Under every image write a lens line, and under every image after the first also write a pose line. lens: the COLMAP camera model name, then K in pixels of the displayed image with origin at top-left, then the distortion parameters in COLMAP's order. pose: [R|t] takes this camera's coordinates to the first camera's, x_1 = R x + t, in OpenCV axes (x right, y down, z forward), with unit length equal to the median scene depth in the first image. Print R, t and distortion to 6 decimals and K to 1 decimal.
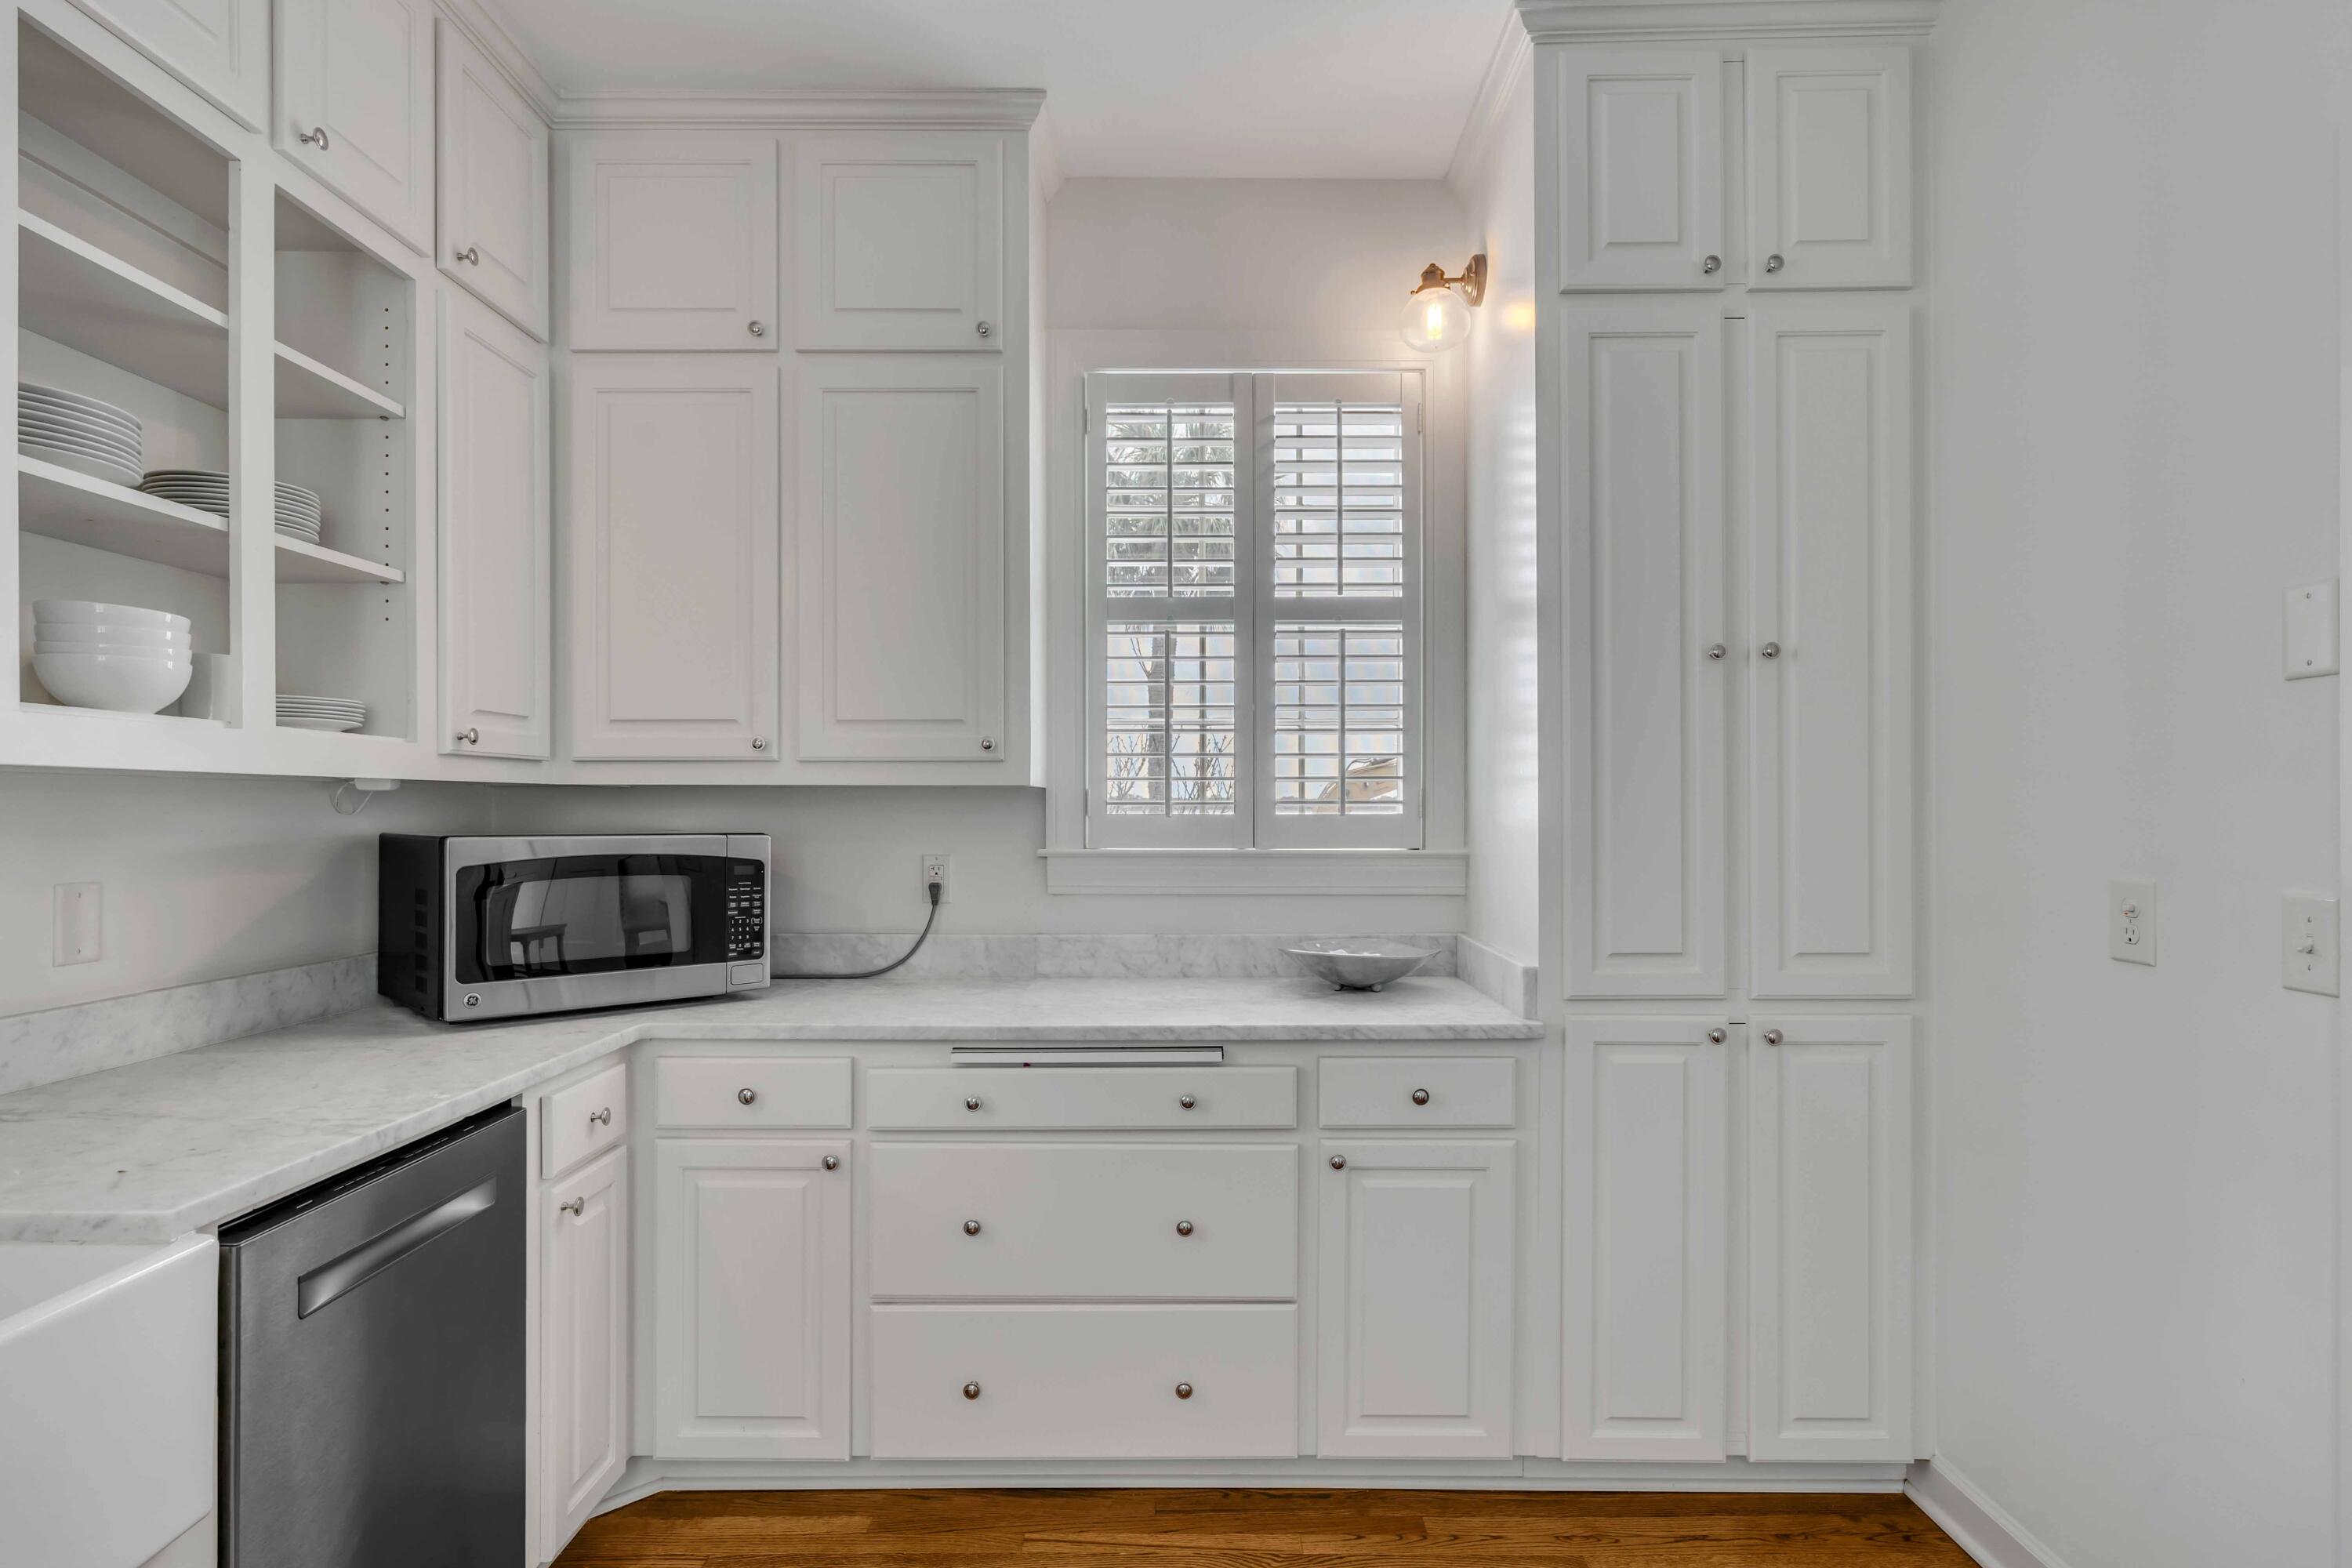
lens RADIAL K [[1221.3, 0, 1173.5], [0, 1221.3, 806.9], [0, 0, 1]] dist [-0.006412, -0.000690]
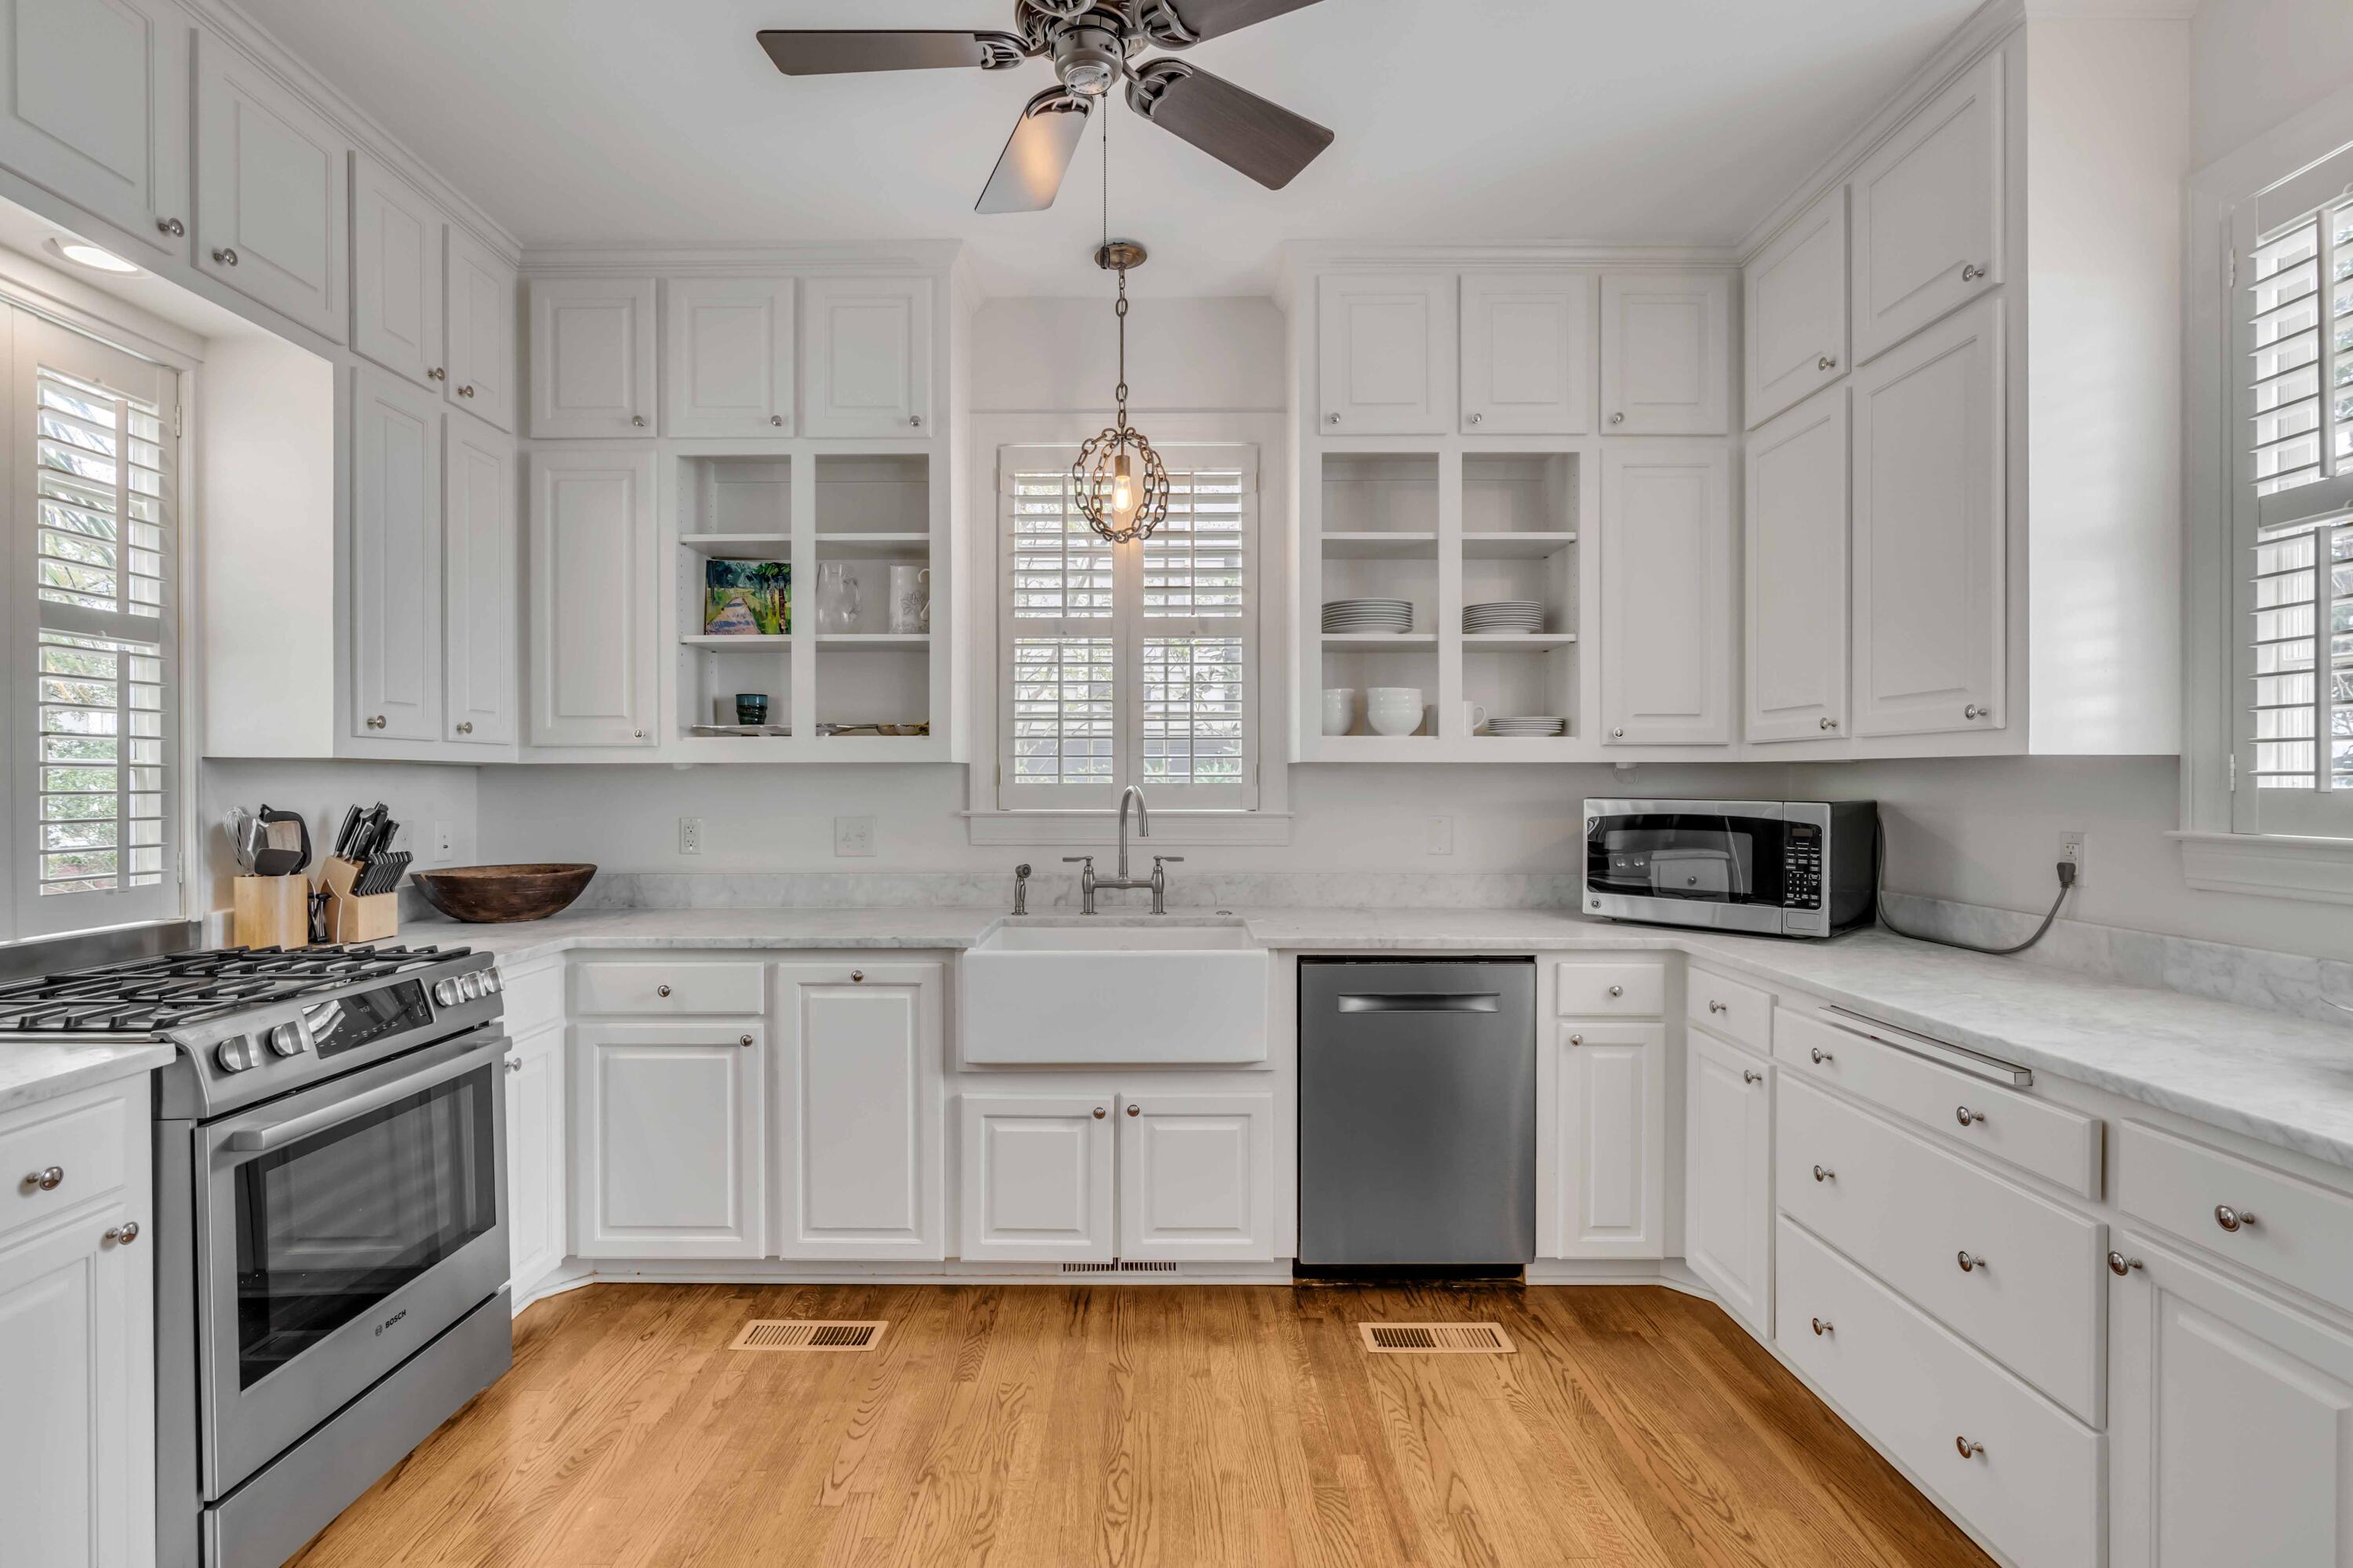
lens RADIAL K [[1077.2, 0, 1170.5], [0, 1077.2, 782.1], [0, 0, 1]] dist [-0.000807, 0.000364]
pose [[0.018689, 0.001113, -0.999825, 0.675686], [-0.000234, 0.999999, 0.001109, 0.001833], [0.999825, 0.000213, 0.018690, 0.367263]]
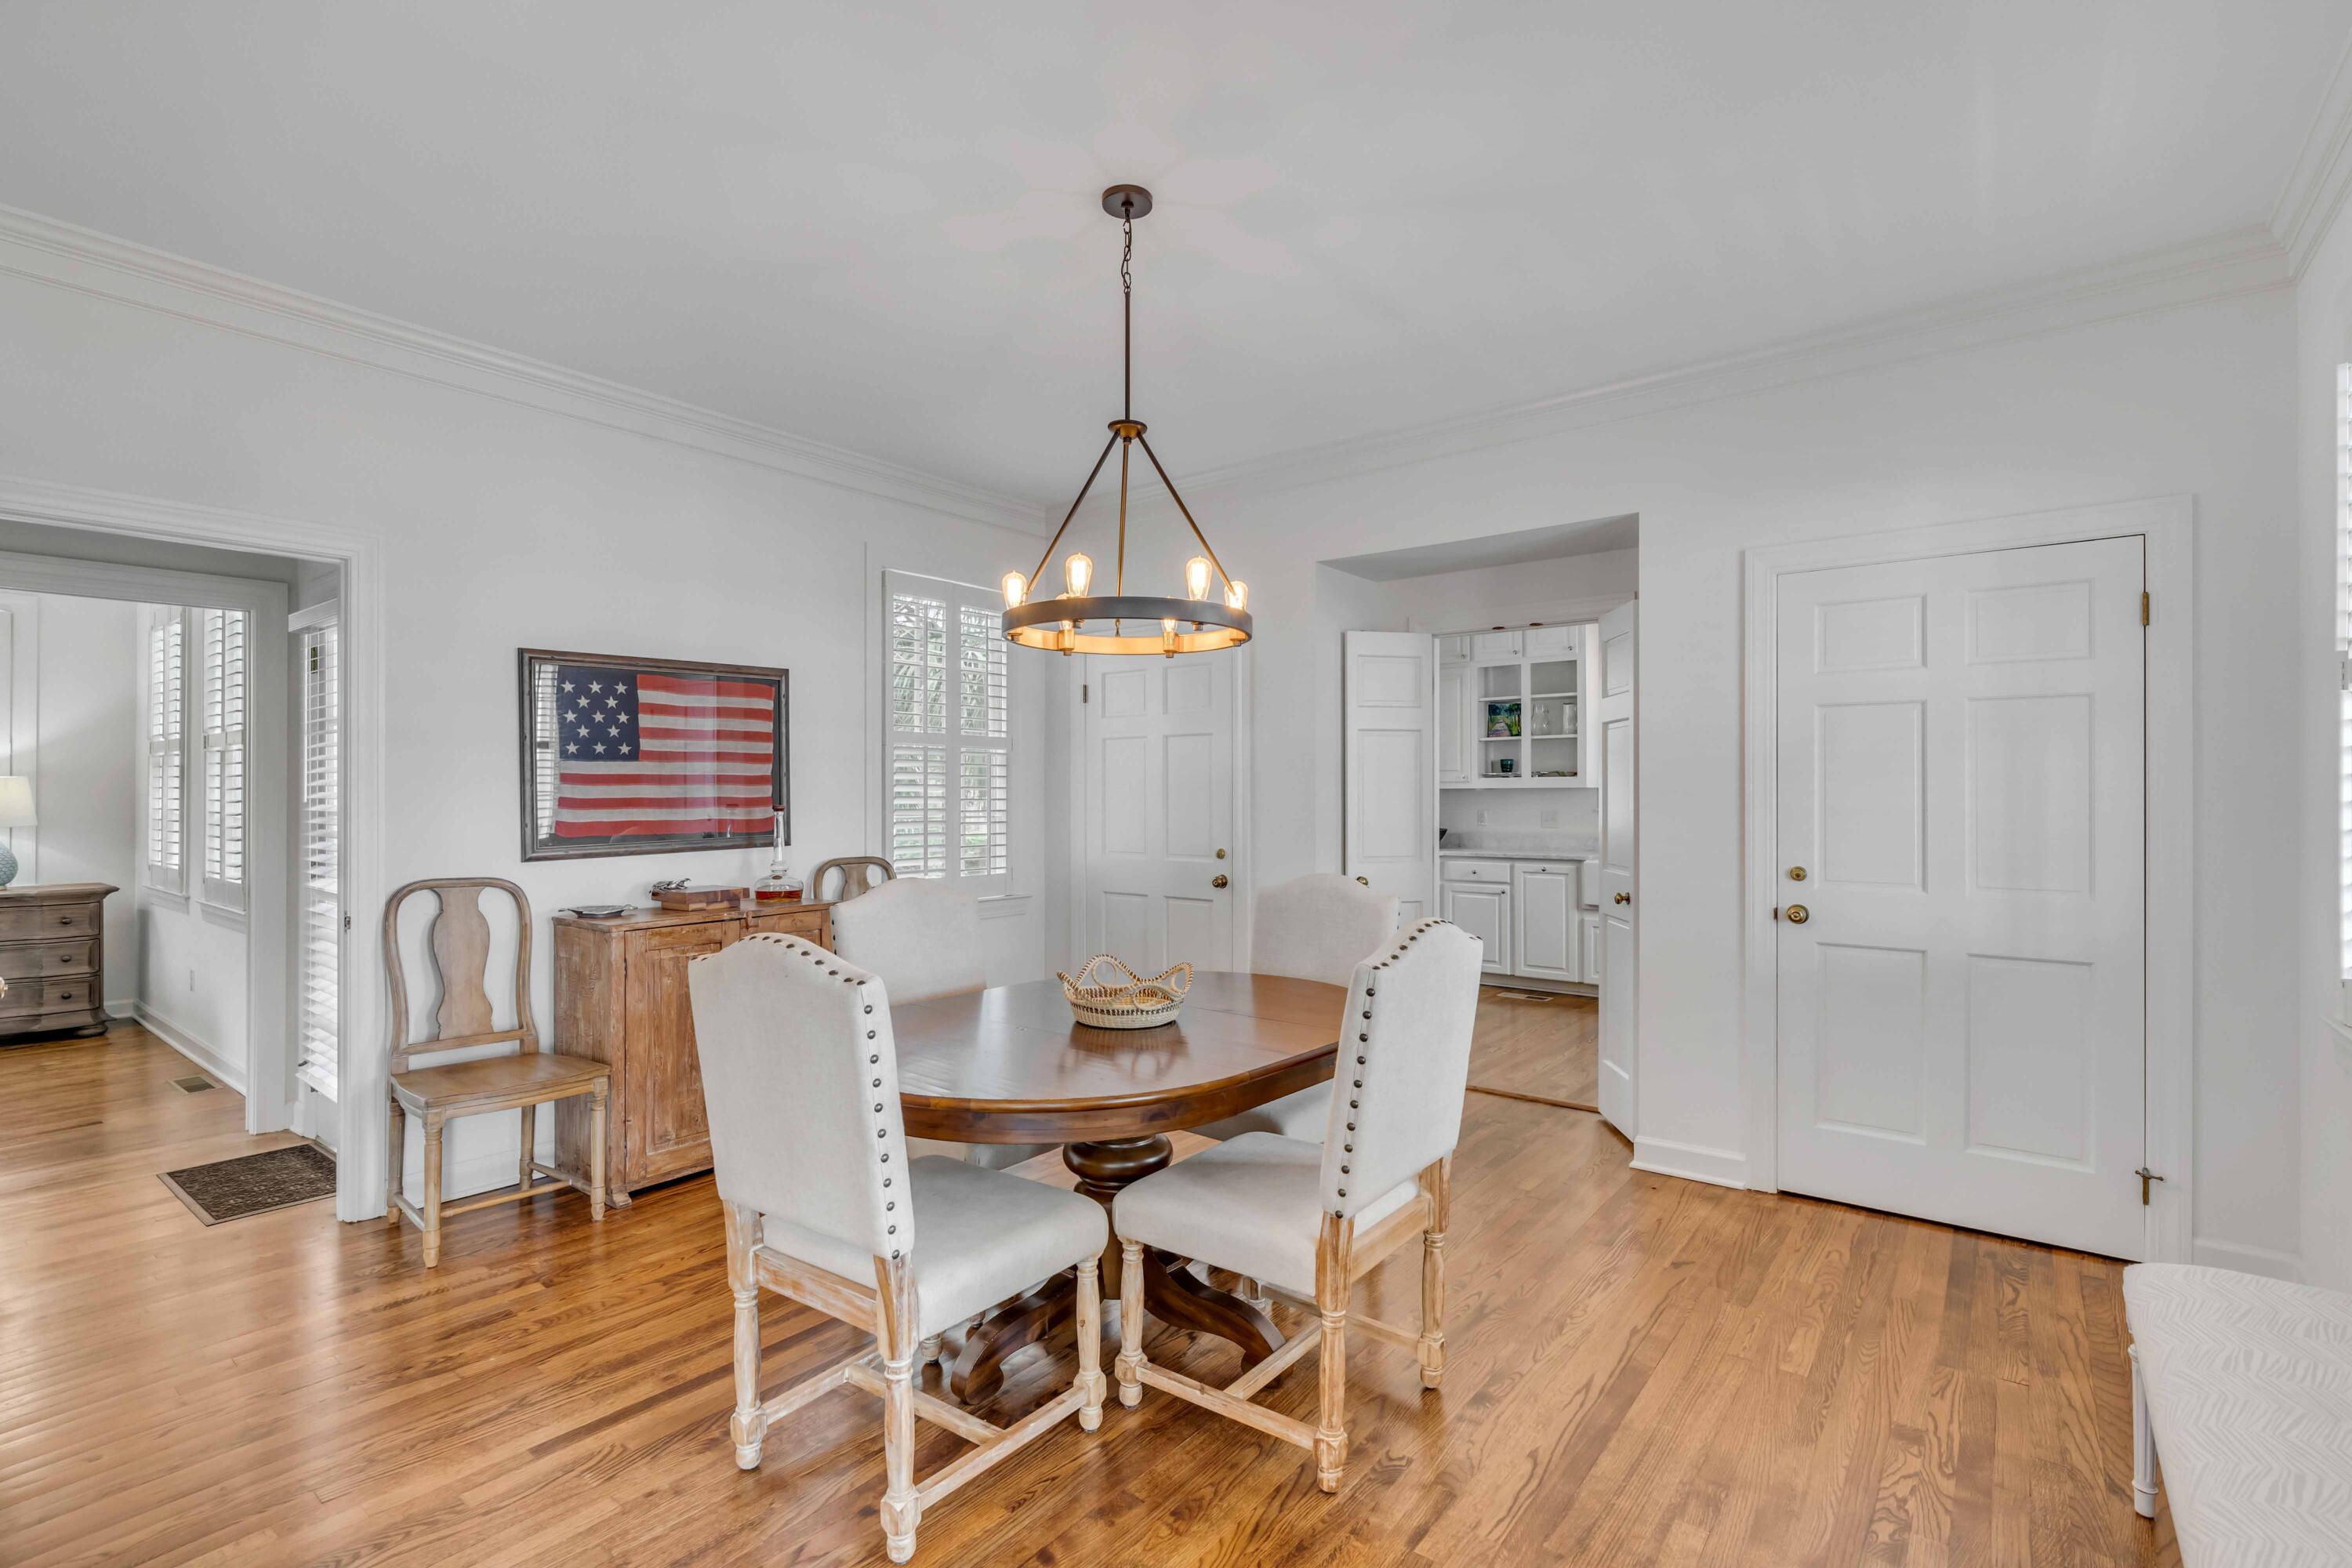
lens RADIAL K [[1076.7, 0, 1186.0], [0, 1076.7, 789.7], [0, 0, 1]] dist [-0.000807, 0.000364]
pose [[-0.610544, -0.004481, -0.791970, 2.355645], [-0.001466, 0.999989, -0.004527, 0.001735], [0.791981, -0.001602, -0.610543, 1.036202]]
